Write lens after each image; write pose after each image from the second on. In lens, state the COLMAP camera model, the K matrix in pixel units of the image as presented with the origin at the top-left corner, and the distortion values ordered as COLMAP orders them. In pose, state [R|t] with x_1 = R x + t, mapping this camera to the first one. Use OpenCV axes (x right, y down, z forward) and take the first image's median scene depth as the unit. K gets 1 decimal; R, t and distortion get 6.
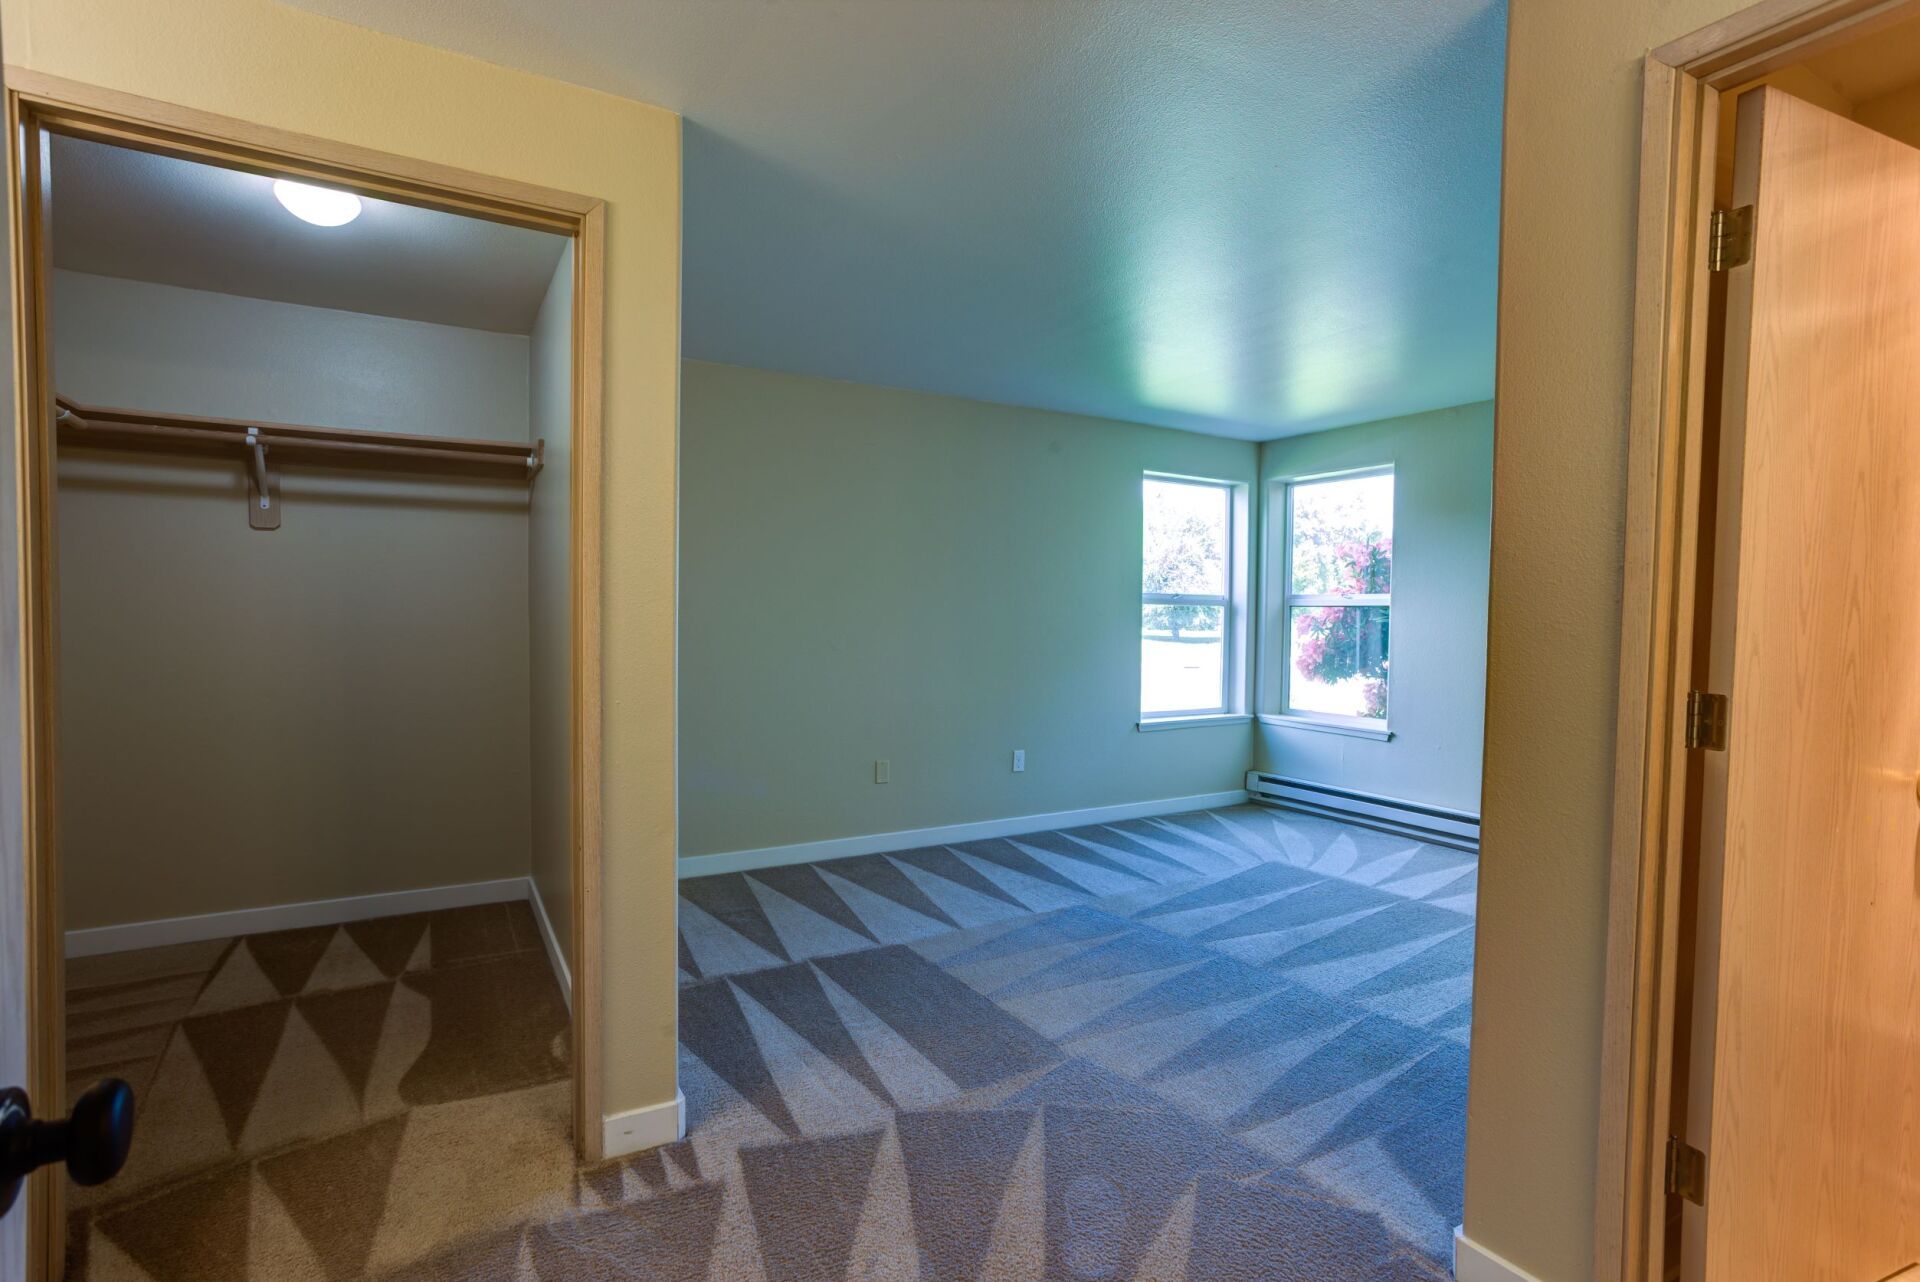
lens RADIAL K [[924.0, 0, 960.4], [0, 924.0, 636.2], [0, 0, 1]] dist [-0.017870, 0.015693]
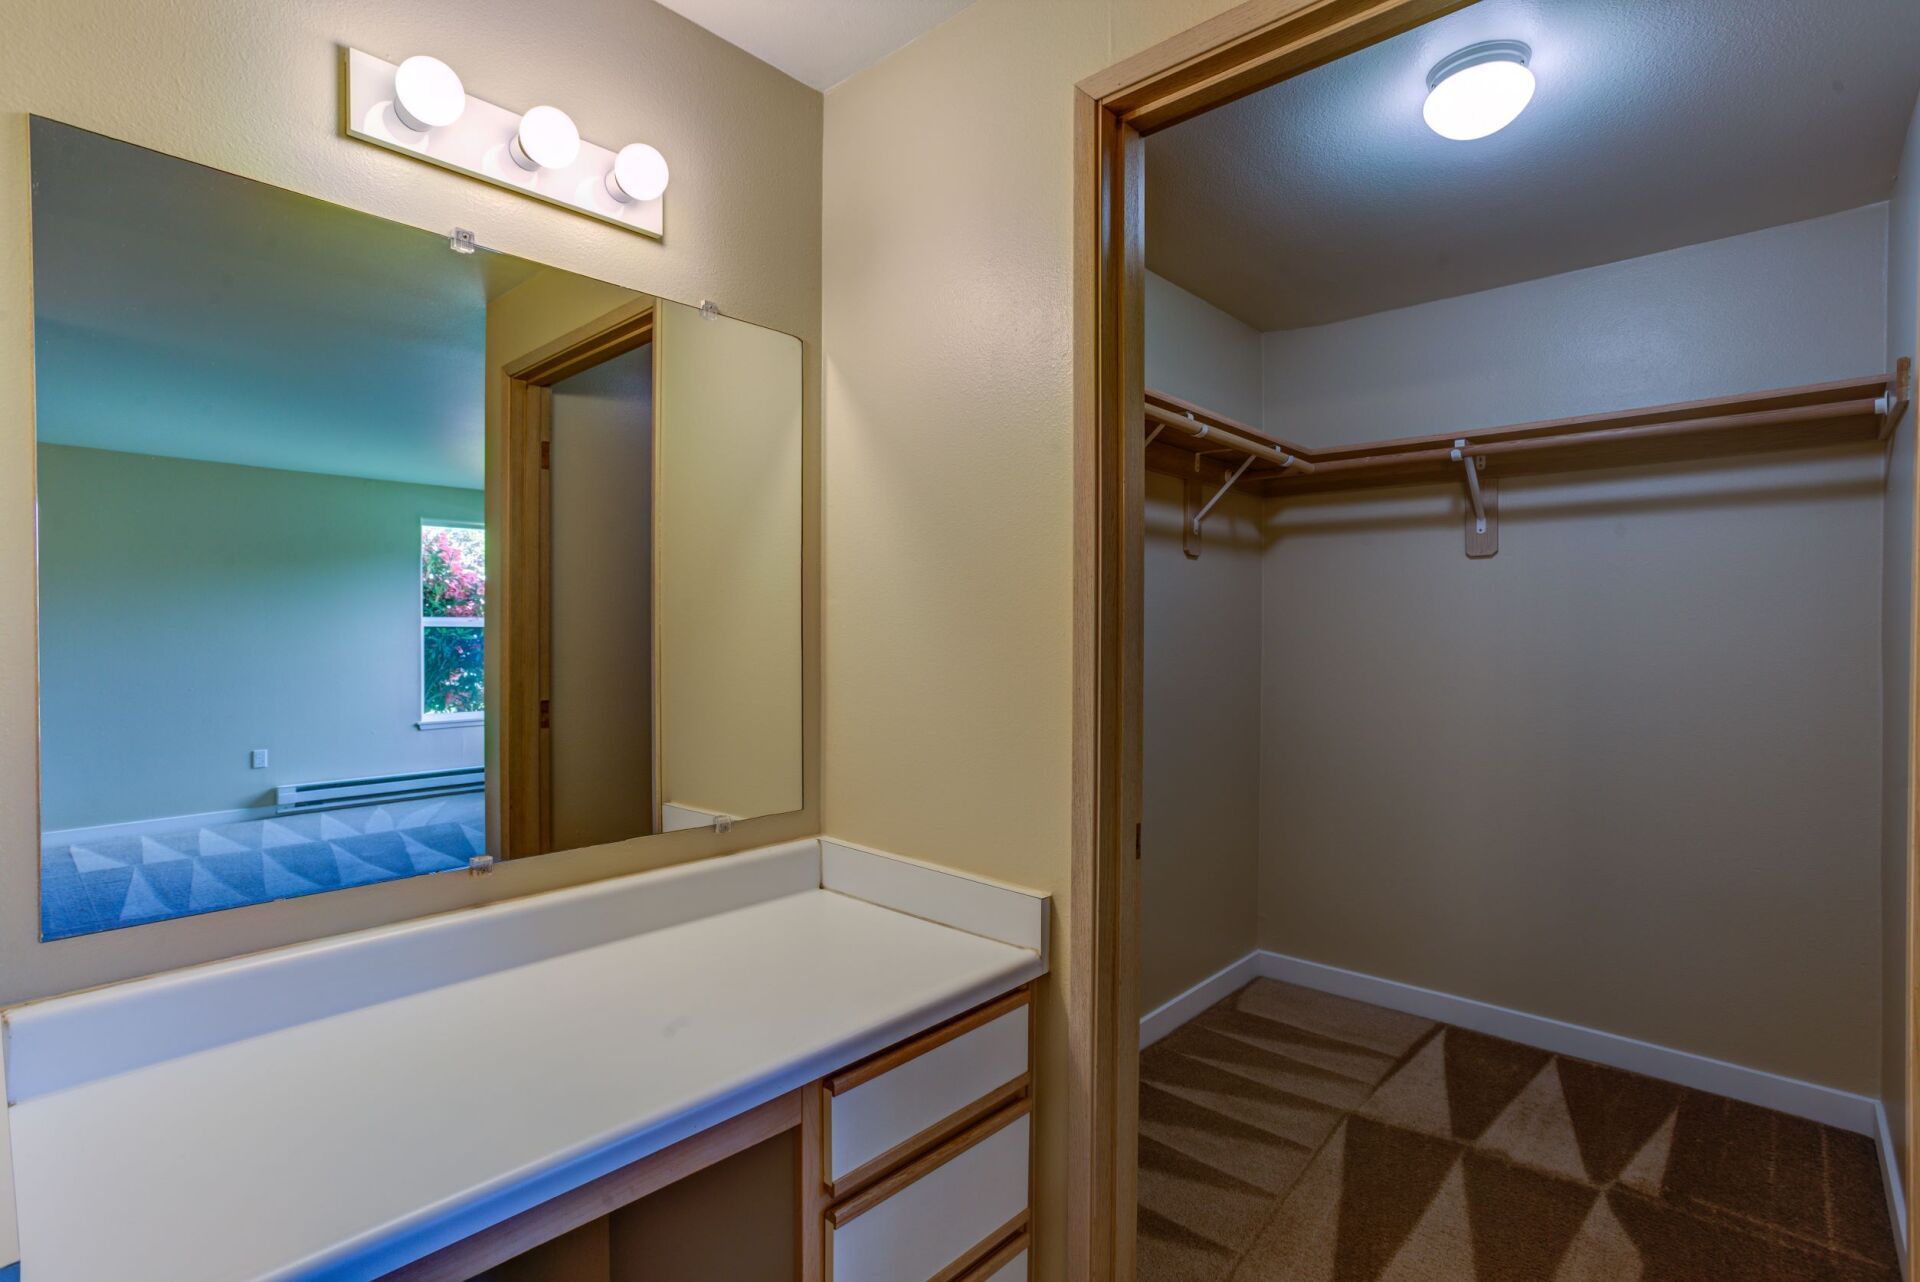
lens RADIAL K [[924.0, 0, 955.9], [0, 924.0, 642.8], [0, 0, 1]] dist [-0.017870, 0.015693]
pose [[0.304314, 0.002199, -0.952569, -0.095666], [-0.026663, 0.999625, -0.006211, -0.019761], [0.952198, 0.027288, 0.304259, 0.295959]]
